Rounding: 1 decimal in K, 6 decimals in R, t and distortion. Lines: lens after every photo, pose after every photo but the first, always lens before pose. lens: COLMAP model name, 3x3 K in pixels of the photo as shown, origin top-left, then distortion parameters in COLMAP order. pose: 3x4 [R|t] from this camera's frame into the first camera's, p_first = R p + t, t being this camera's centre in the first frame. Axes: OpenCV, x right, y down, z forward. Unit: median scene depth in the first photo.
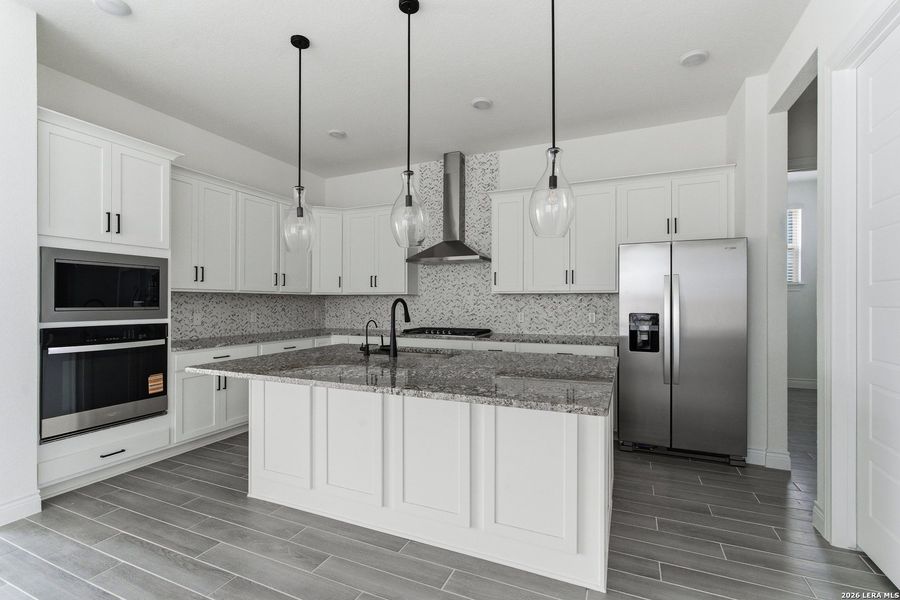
lens RADIAL K [[402.8, 0, 448.6], [0, 402.8, 301.3], [0, 0, 1]] dist [-0.000954, 0.000070]
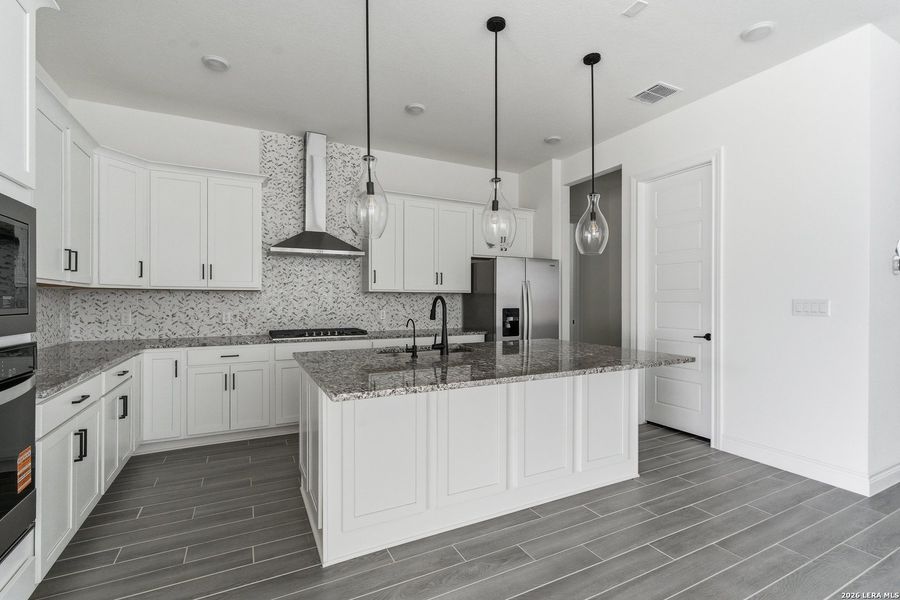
lens RADIAL K [[407.8, 0, 444.9], [0, 407.8, 301.0], [0, 0, 1]] dist [-0.002303, -0.000248]
pose [[0.637652, -0.000804, 0.770324, -0.548453], [-0.003124, 0.999989, 0.003630, -0.000183], [-0.770319, -0.004721, 0.637642, 0.215501]]
